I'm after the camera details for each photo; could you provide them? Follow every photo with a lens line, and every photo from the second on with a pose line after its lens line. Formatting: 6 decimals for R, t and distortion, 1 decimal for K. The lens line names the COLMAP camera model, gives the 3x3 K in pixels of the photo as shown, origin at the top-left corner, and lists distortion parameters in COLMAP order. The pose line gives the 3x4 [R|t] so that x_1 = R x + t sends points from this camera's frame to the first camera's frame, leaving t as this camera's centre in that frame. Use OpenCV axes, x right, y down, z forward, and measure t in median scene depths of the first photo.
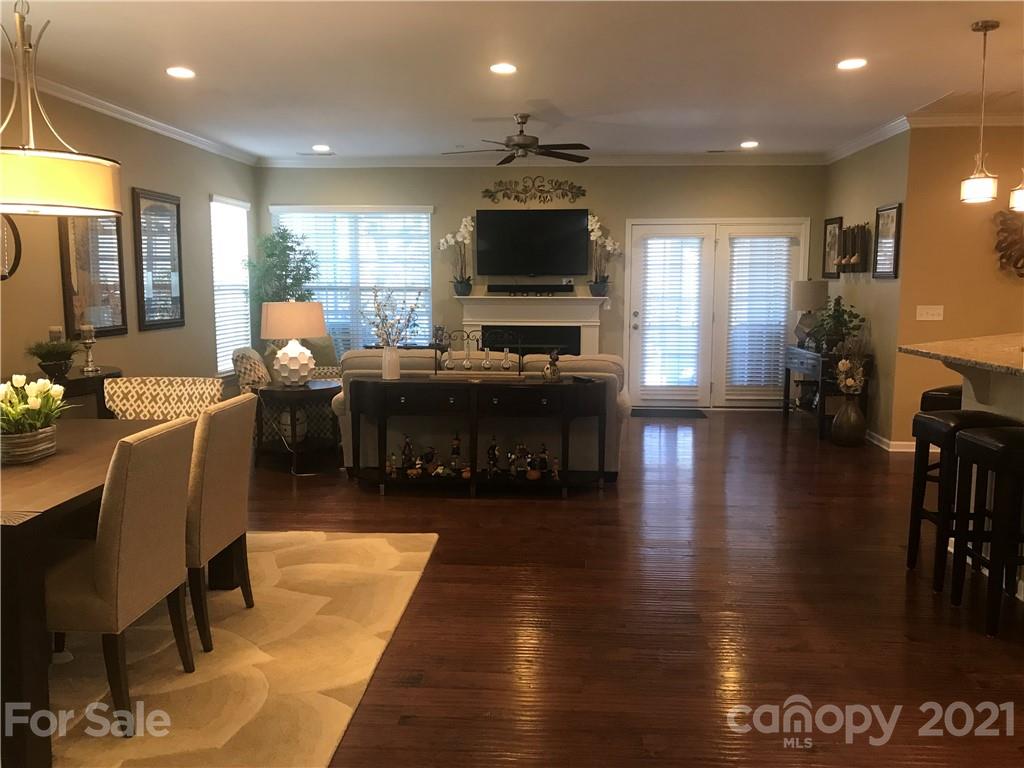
lens RADIAL K [[835.4, 0, 510.6], [0, 835.4, 378.5], [0, 0, 1]] dist [0.035481, -0.025931]
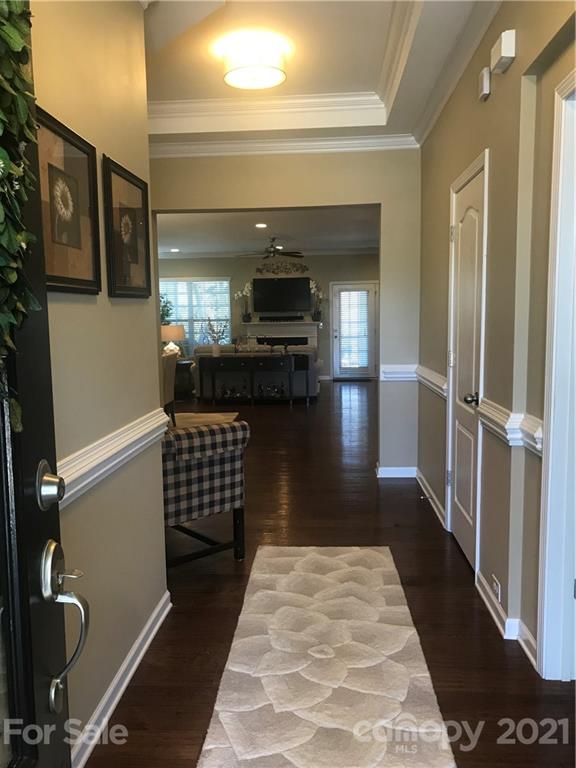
lens RADIAL K [[626.6, 0, 289.6], [0, 626.6, 384.3], [0, 0, 1]] dist [0.035481, -0.025931]
pose [[0.999773, -0.020020, 0.007226, 0.040362], [0.020083, 0.999759, -0.008814, 0.082111], [-0.007048, 0.008957, 0.999935, -0.636536]]
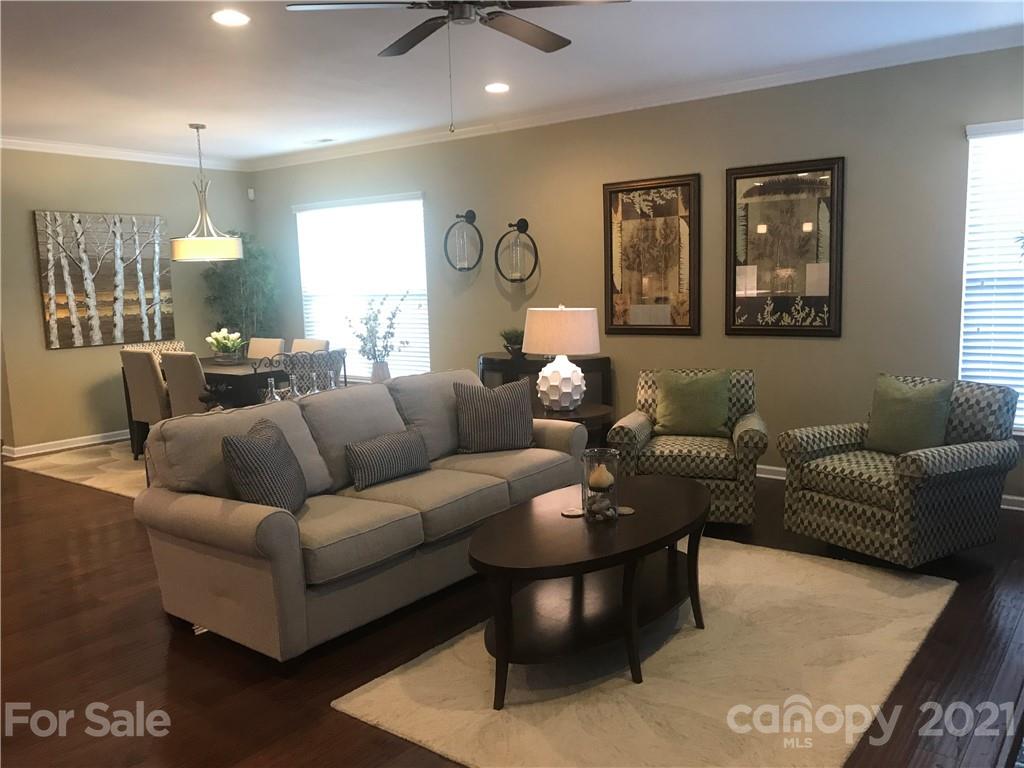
lens RADIAL K [[835.4, 0, 512.4], [0, 835.4, 387.4], [0, 0, 1]] dist [0.035481, -0.025931]
pose [[-0.548800, 0.121340, -0.827100, 0.420435], [-0.071452, 0.978980, 0.191032, -0.158504], [0.832894, 0.163936, -0.528594, 1.324832]]
